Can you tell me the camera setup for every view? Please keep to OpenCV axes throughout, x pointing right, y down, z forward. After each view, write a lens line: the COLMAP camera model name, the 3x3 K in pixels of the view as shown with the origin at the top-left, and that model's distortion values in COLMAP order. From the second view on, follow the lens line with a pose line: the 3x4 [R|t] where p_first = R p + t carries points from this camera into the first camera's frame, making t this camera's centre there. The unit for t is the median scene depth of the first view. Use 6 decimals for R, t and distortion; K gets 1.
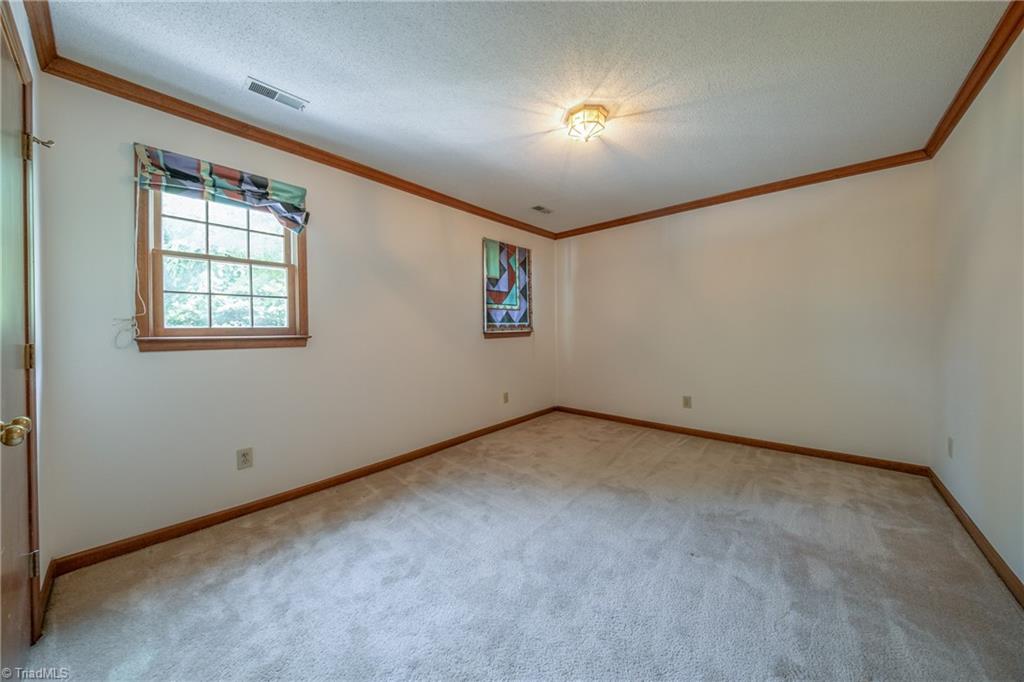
lens RADIAL K [[350.1, 0, 509.8], [0, 350.1, 334.8], [0, 0, 1]] dist [0.001407, 0.000002]
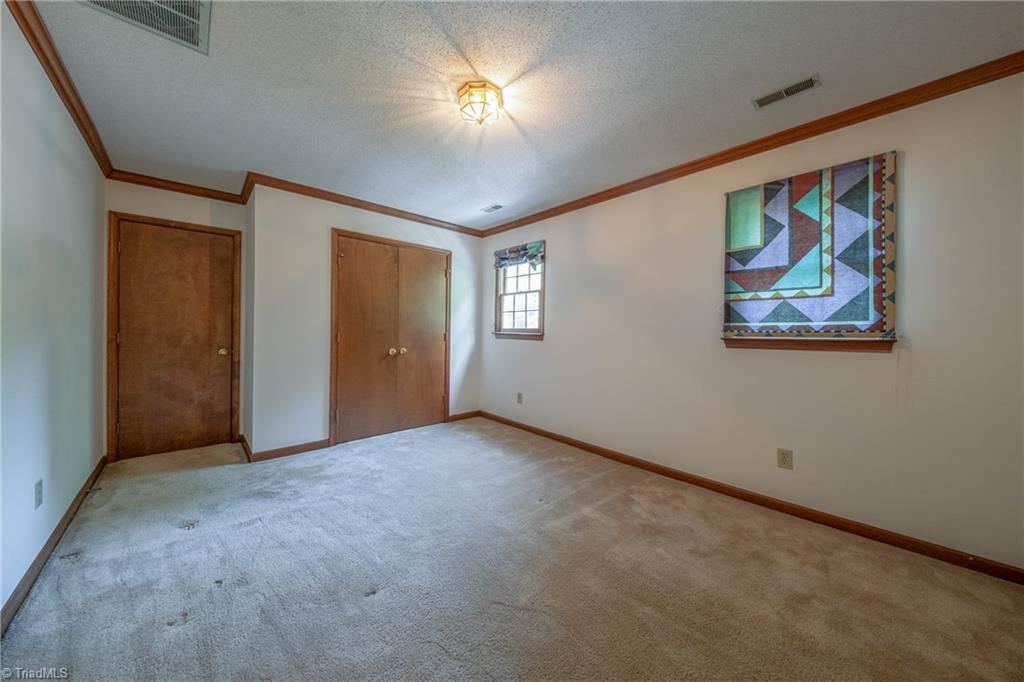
lens RADIAL K [[350.1, 0, 509.8], [0, 350.1, 334.8], [0, 0, 1]] dist [0.001407, 0.000002]
pose [[-0.137182, 0.020335, -0.990337, 0.764858], [-0.027681, 0.999320, 0.024354, -0.020734], [0.990159, 0.030754, -0.136526, 0.834217]]
